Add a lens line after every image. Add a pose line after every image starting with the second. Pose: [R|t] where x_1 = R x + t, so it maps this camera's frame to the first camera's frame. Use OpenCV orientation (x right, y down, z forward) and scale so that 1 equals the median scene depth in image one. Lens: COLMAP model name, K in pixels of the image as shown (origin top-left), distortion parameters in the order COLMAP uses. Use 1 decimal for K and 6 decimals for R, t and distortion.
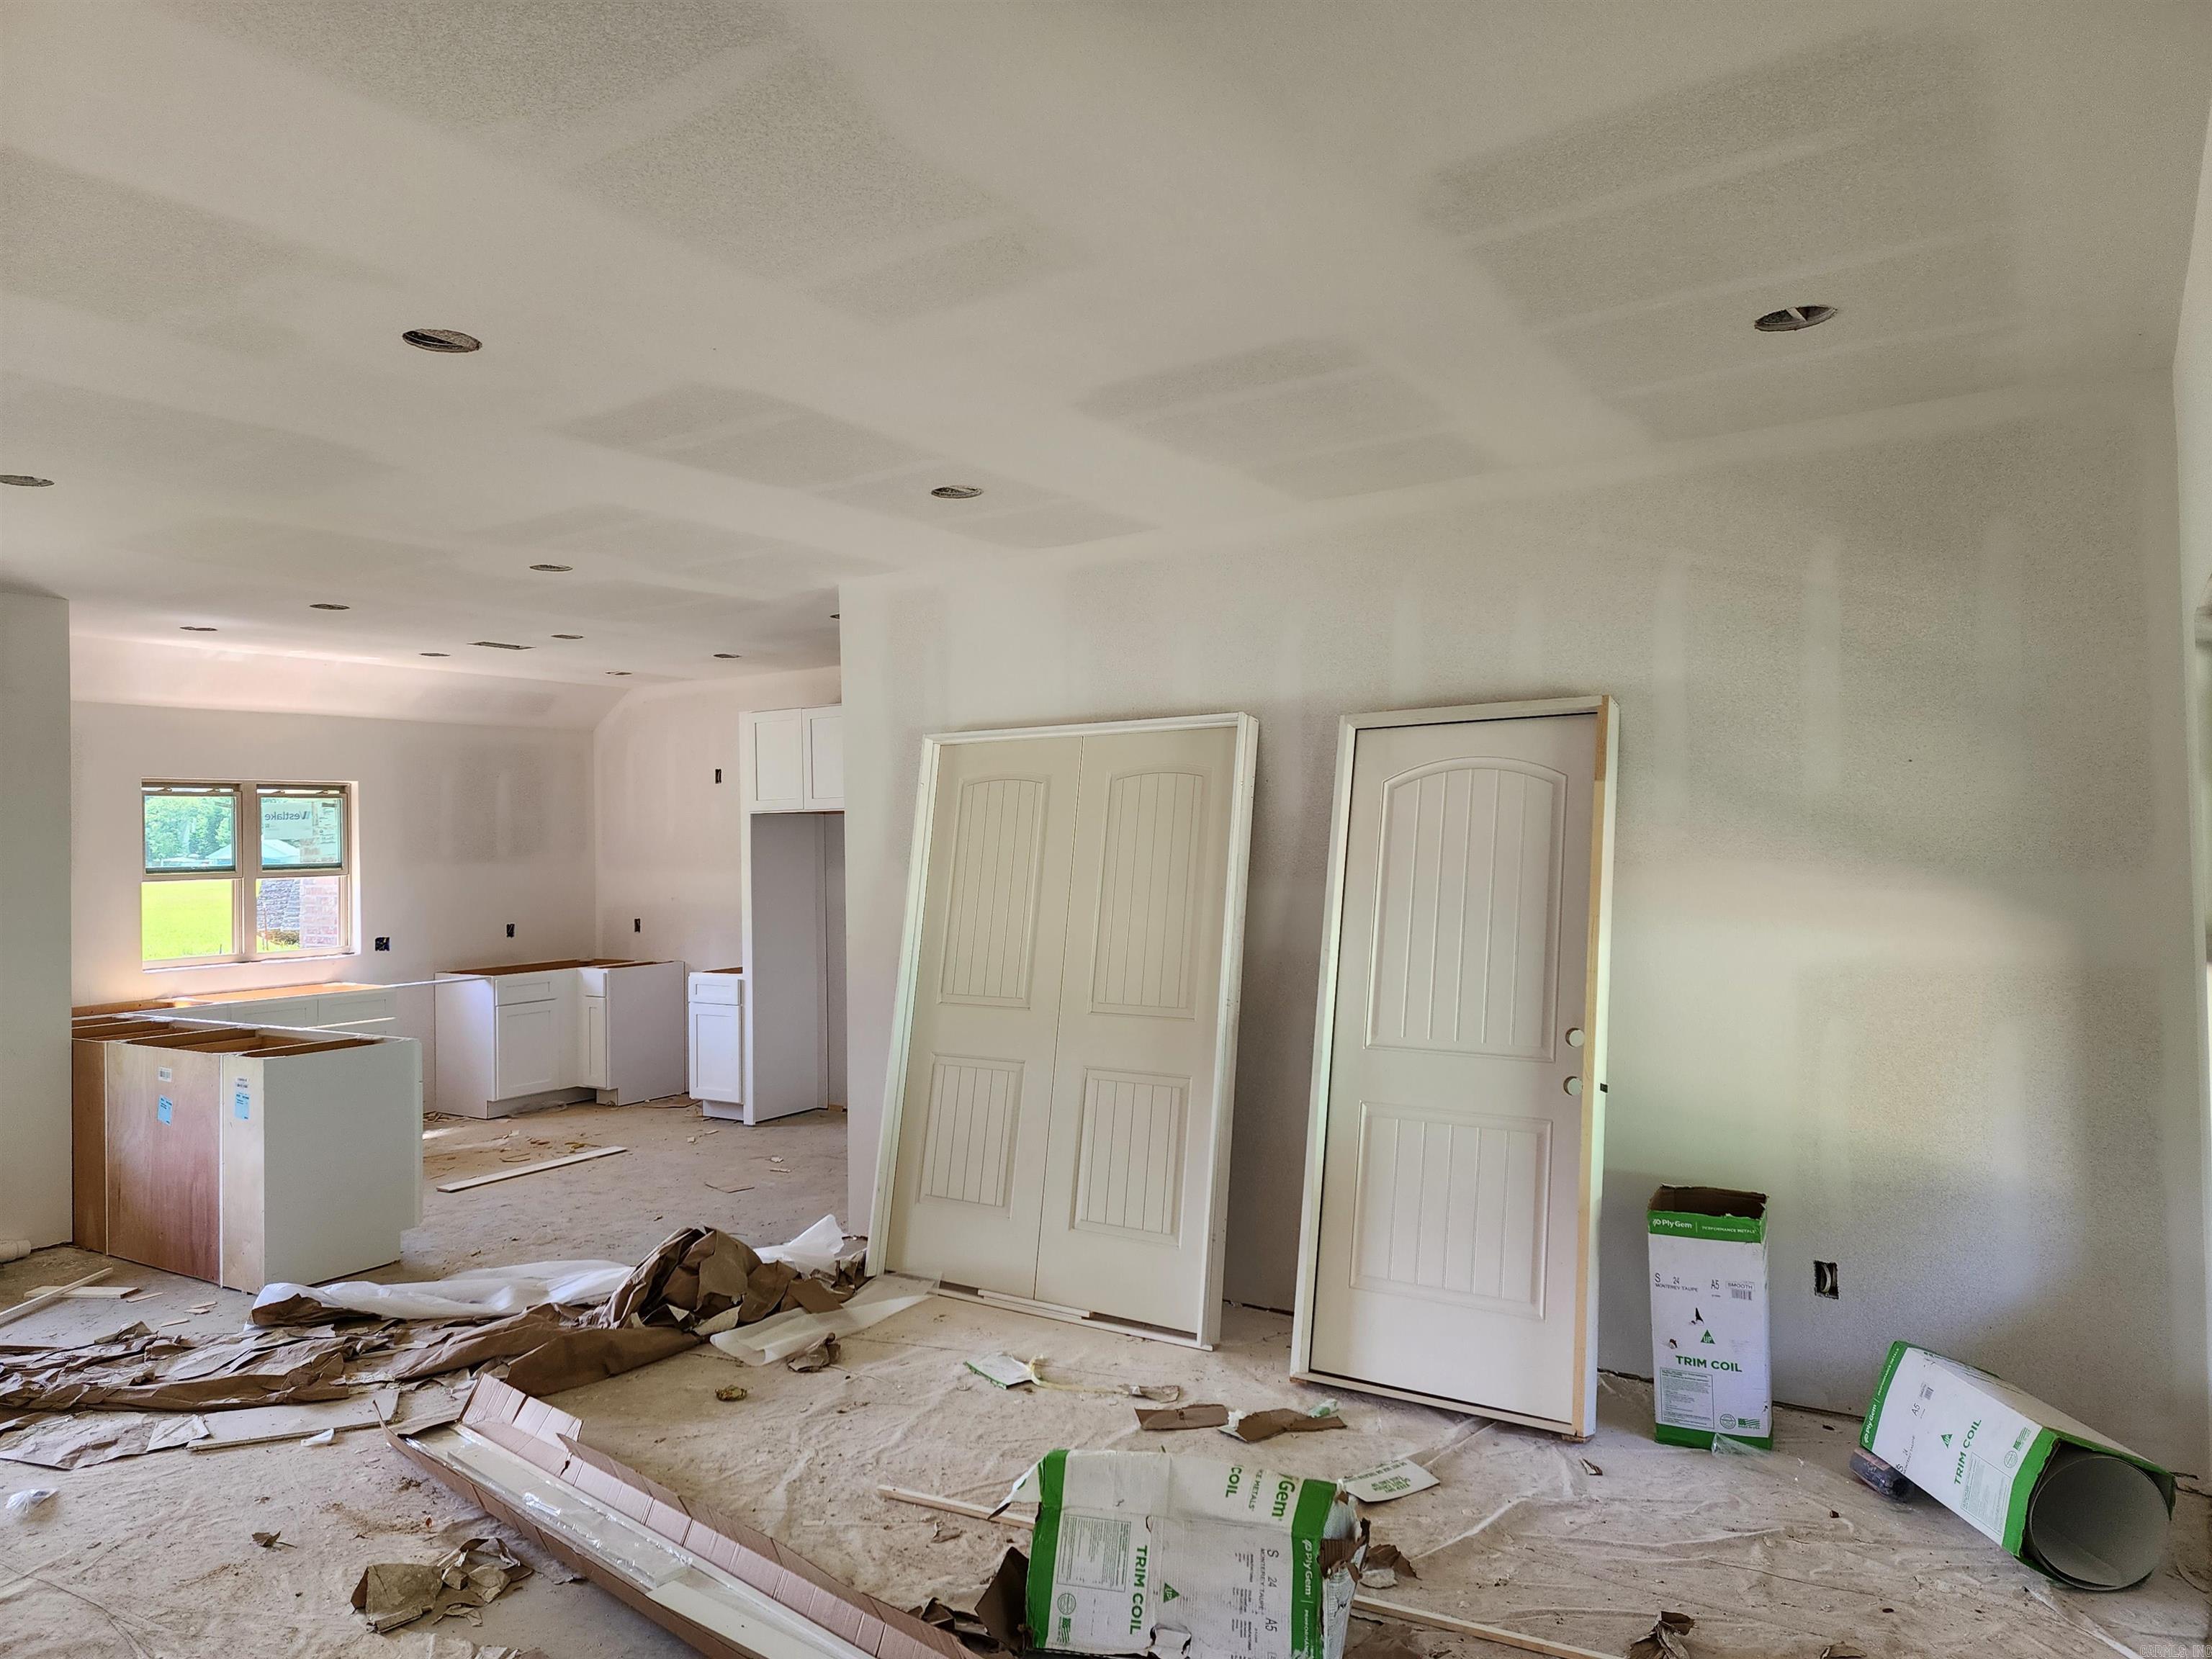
lens RADIAL K [[1492.7, 0, 1093.5], [0, 1492.7, 796.8], [0, 0, 1]] dist [0.094747, -0.082298]
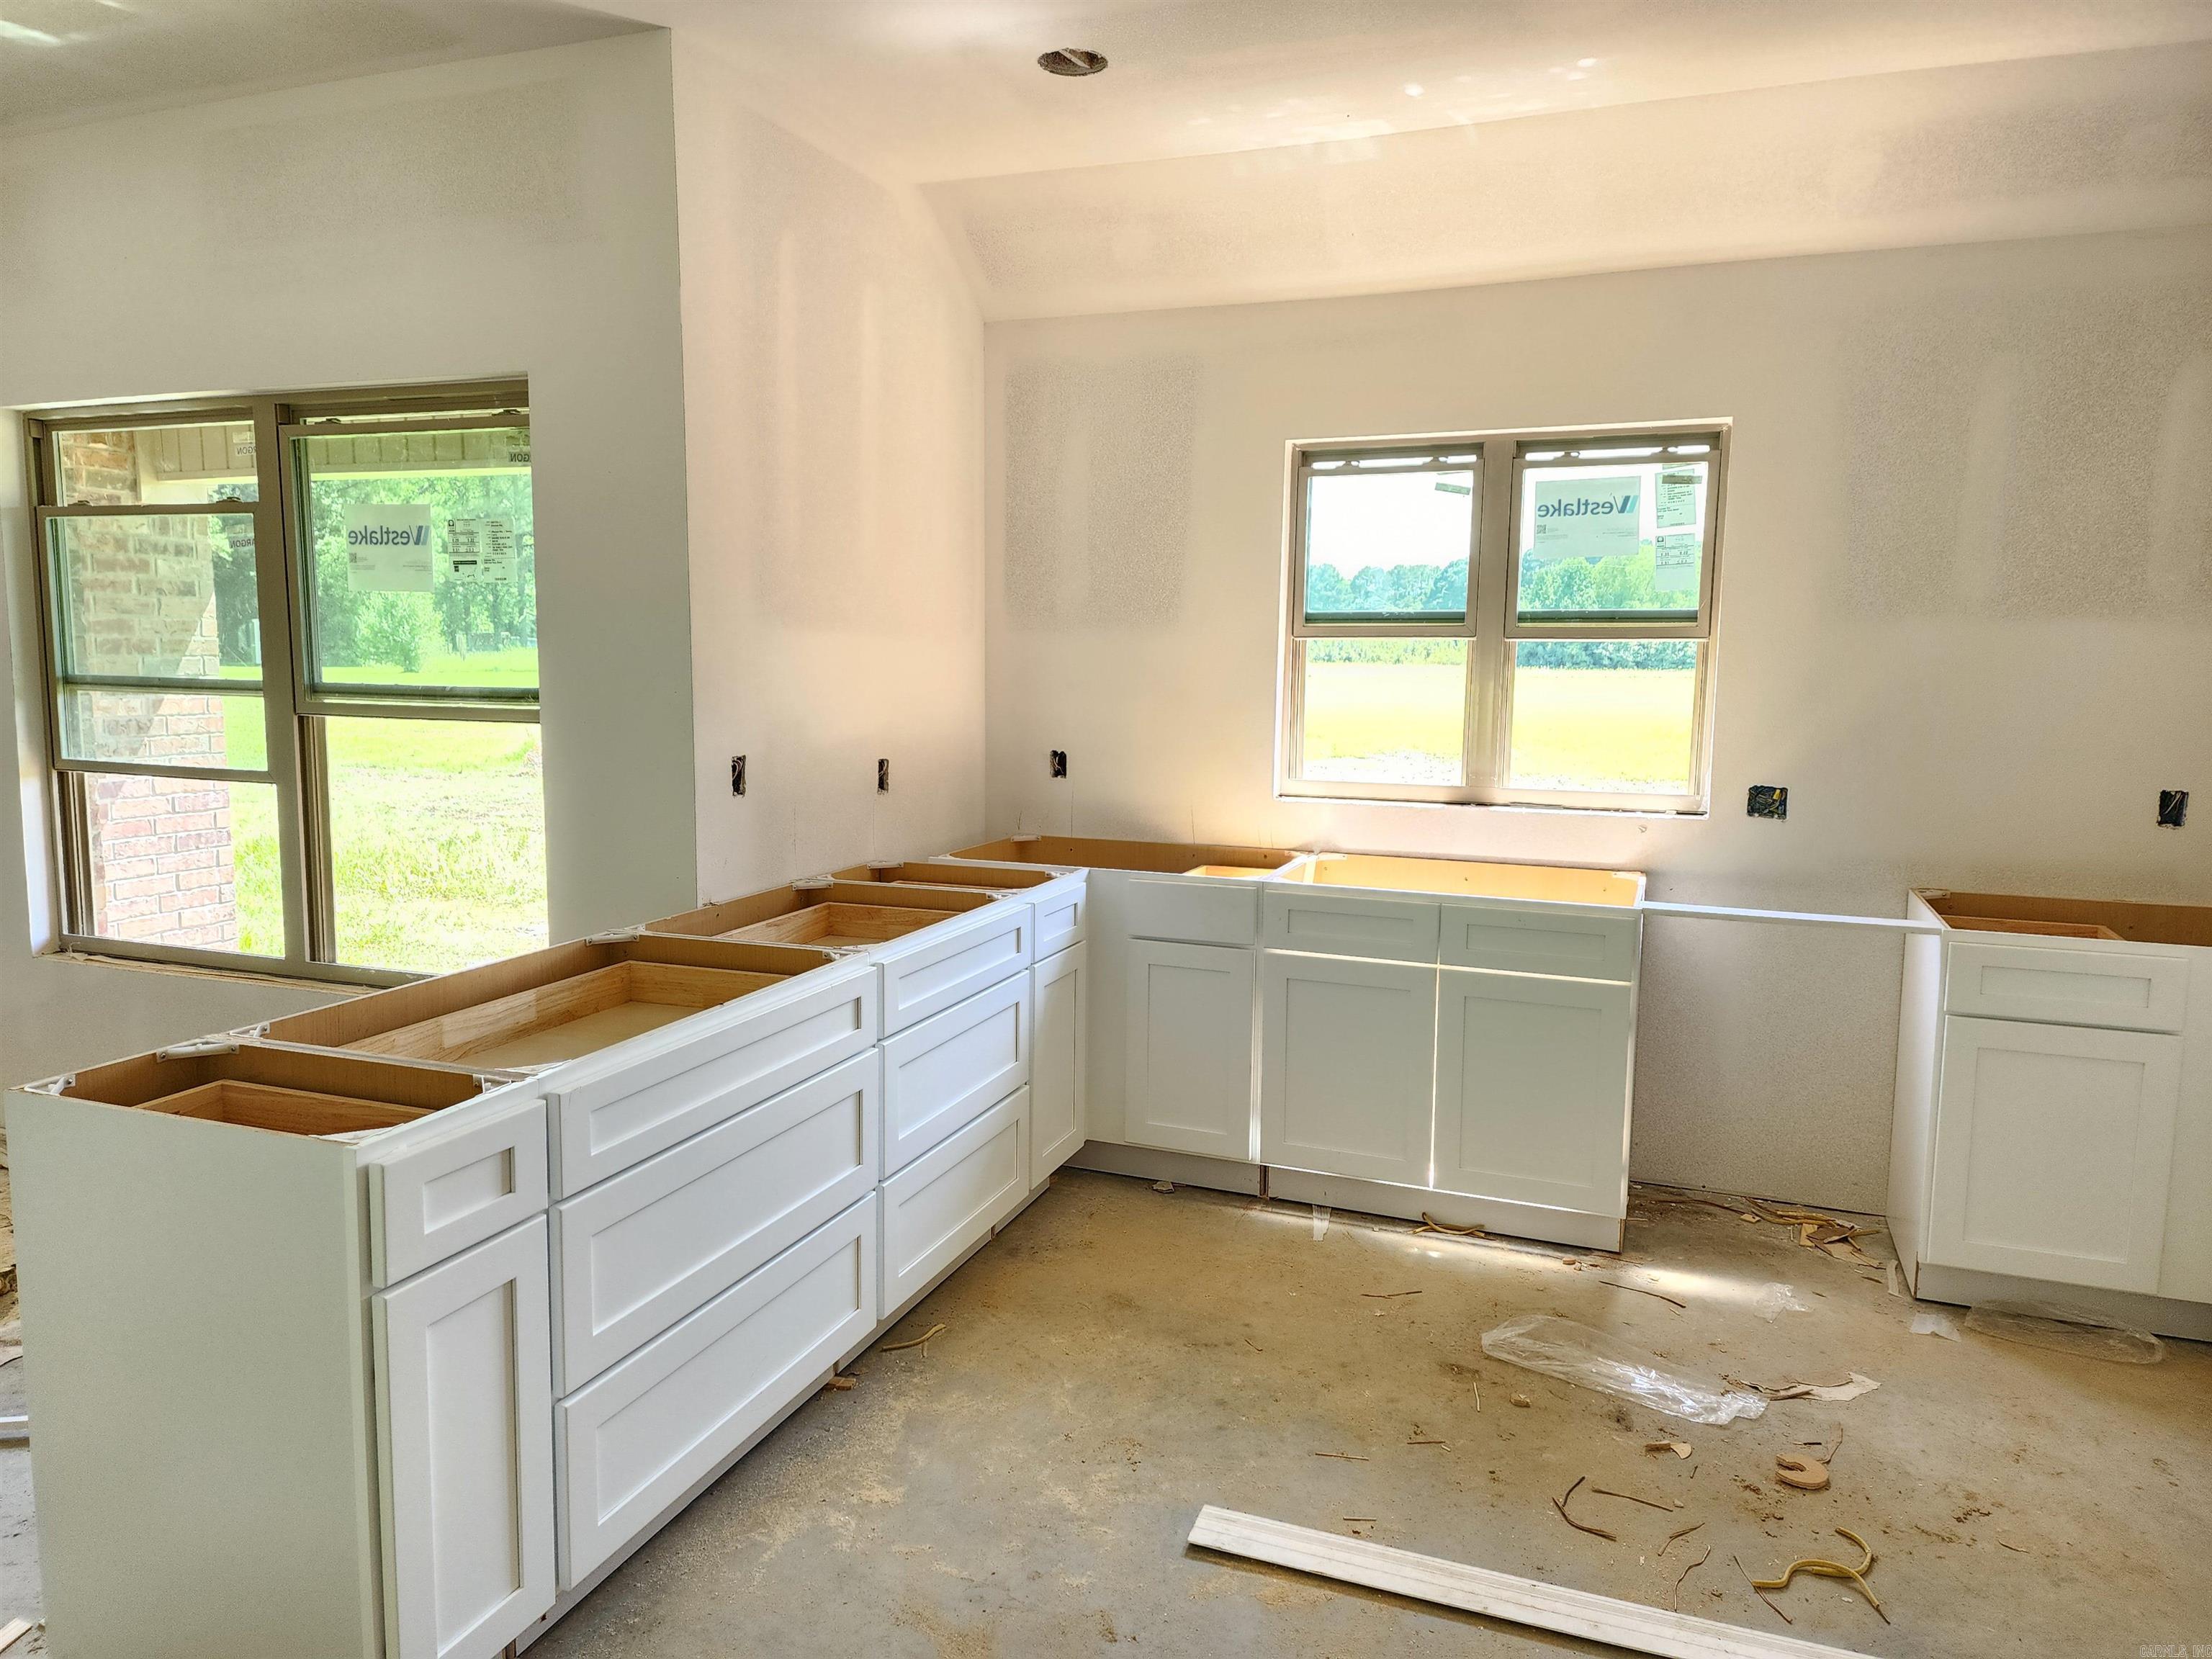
lens RADIAL K [[1511.2, 0, 1090.6], [0, 1511.2, 815.6], [0, 0, 1]] dist [0.095955, -0.093412]
pose [[0.214849, 0.129616, -0.968008, -0.102070], [0.012502, 0.990708, 0.135430, 0.043930], [0.976567, -0.041200, 0.211232, 0.799842]]
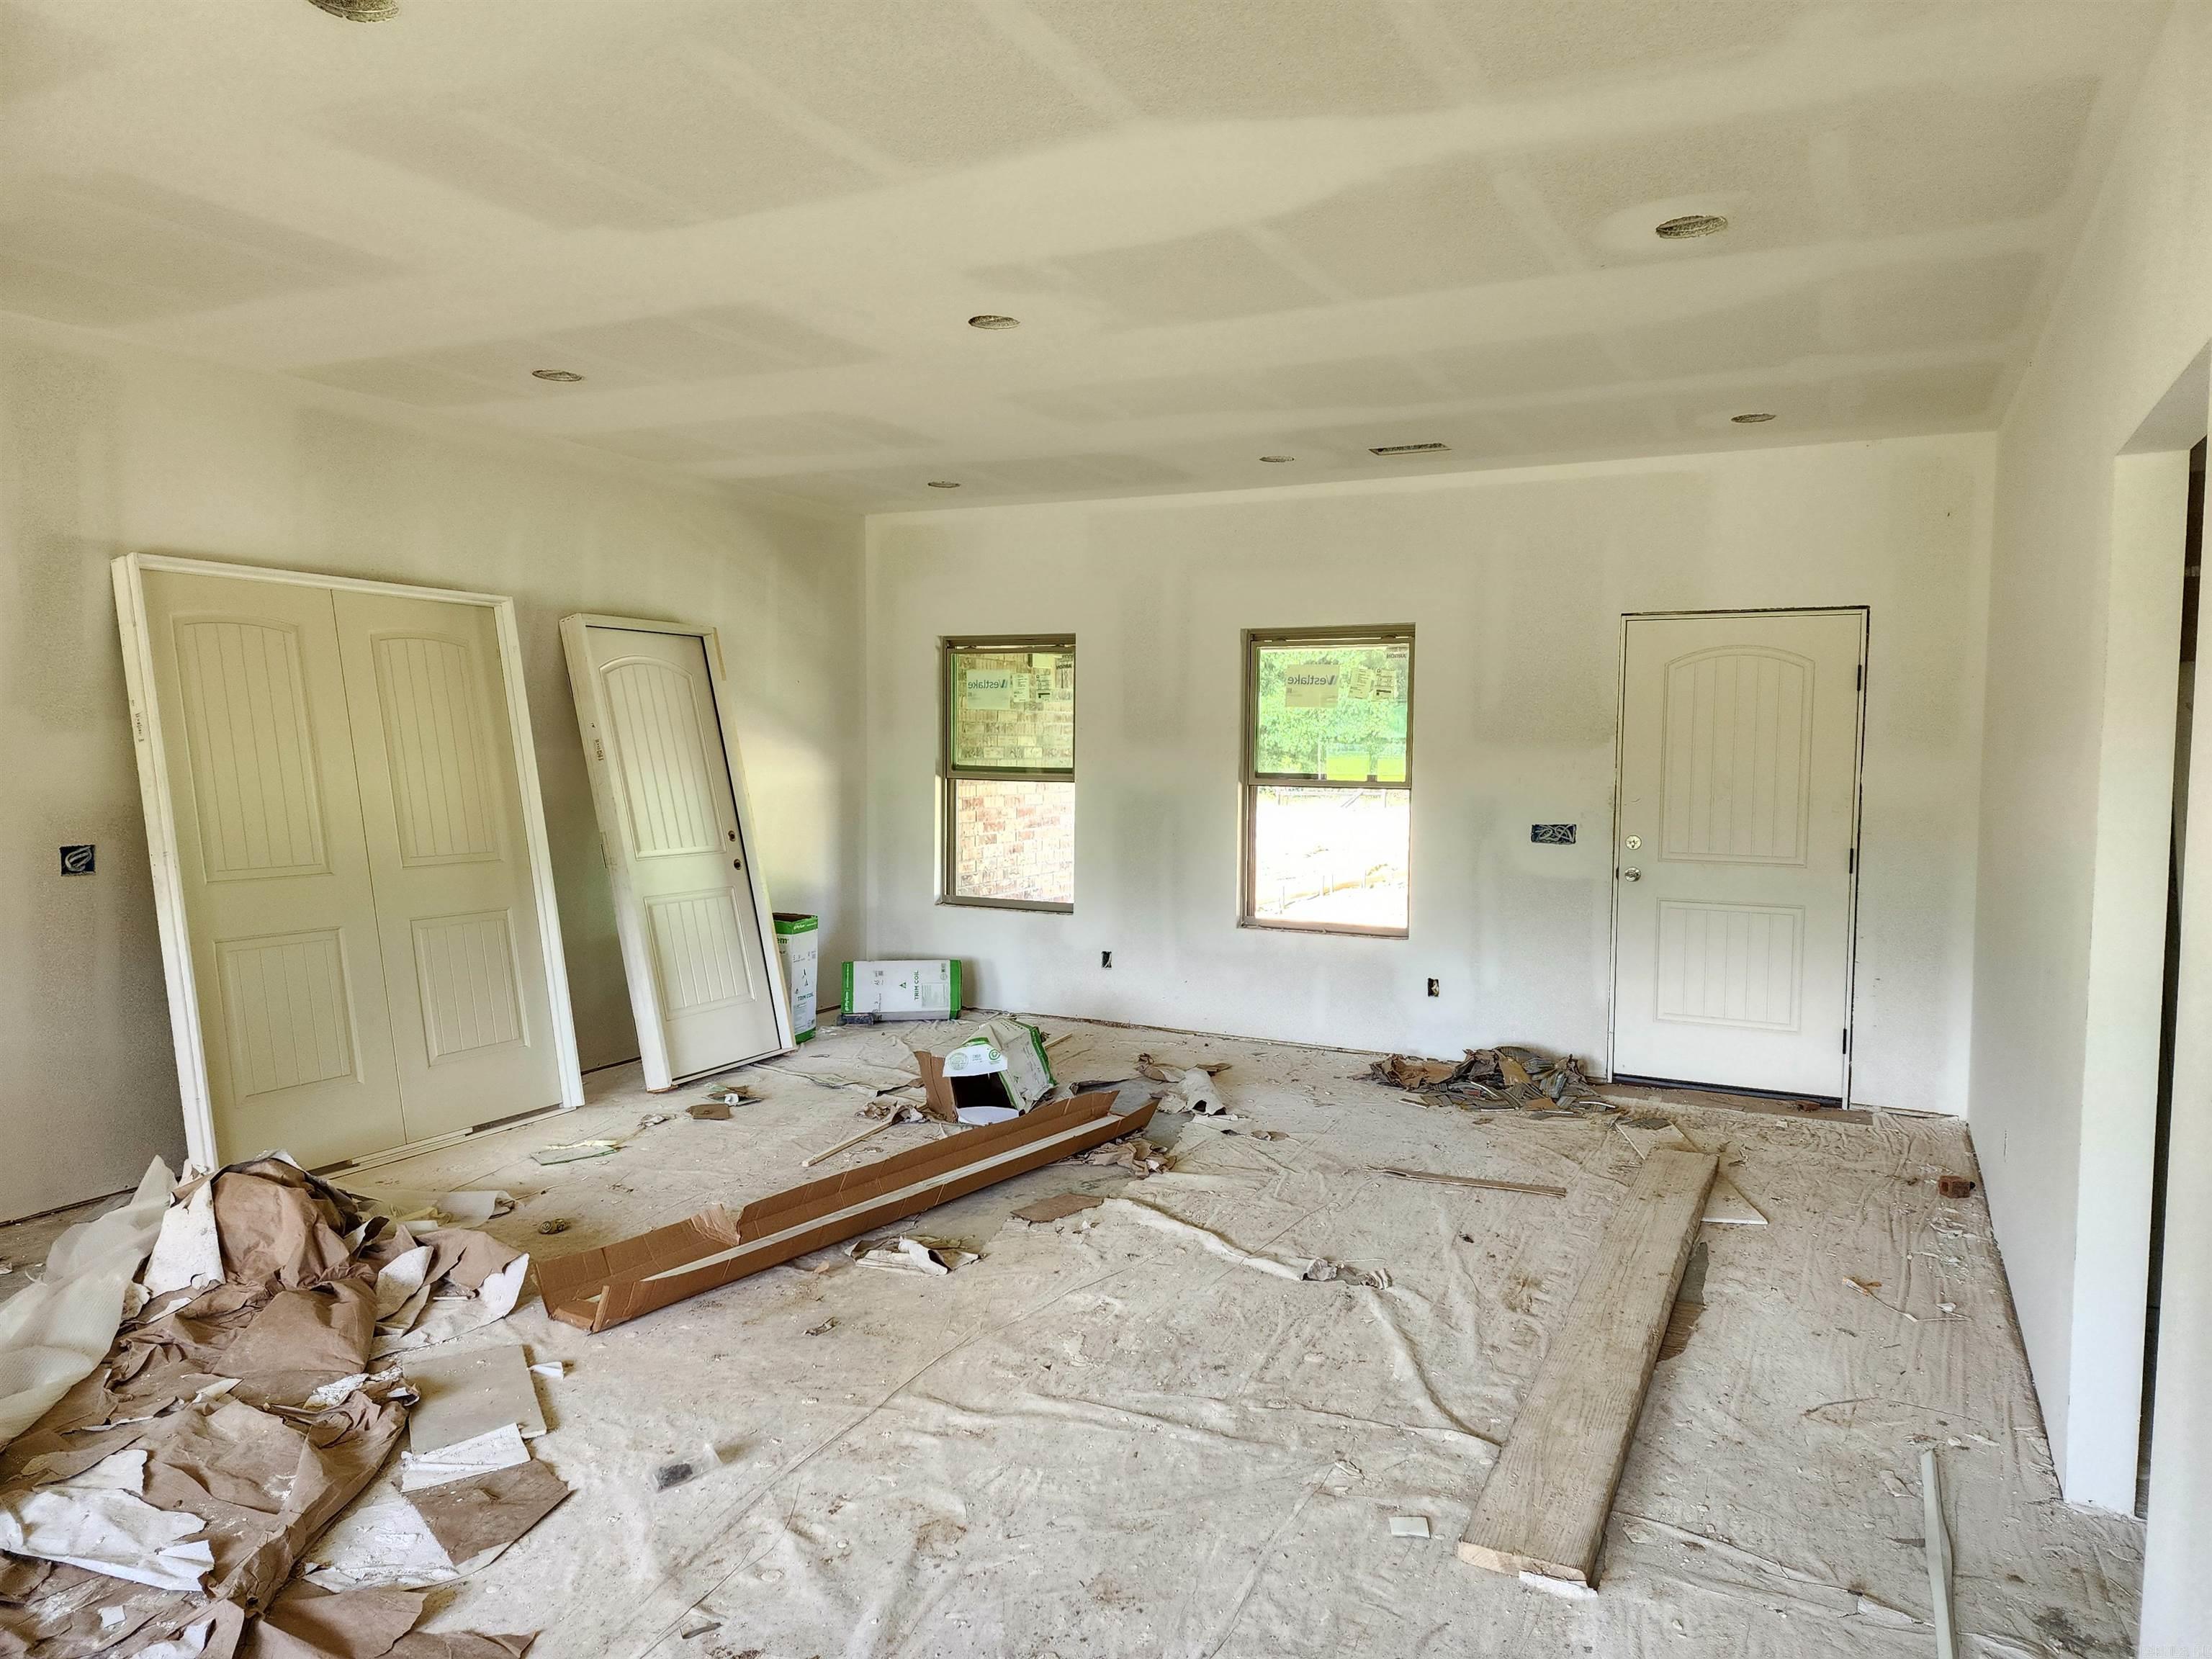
lens RADIAL K [[1468.4, 0, 1149.5], [0, 1468.4, 824.7], [0, 0, 1]] dist [0.049177, -0.051875]
pose [[-0.155182, -0.037467, 0.987175, -0.699167], [-0.033647, 0.998901, 0.032623, 0.041716], [-0.987313, -0.028153, -0.156272, 0.419385]]
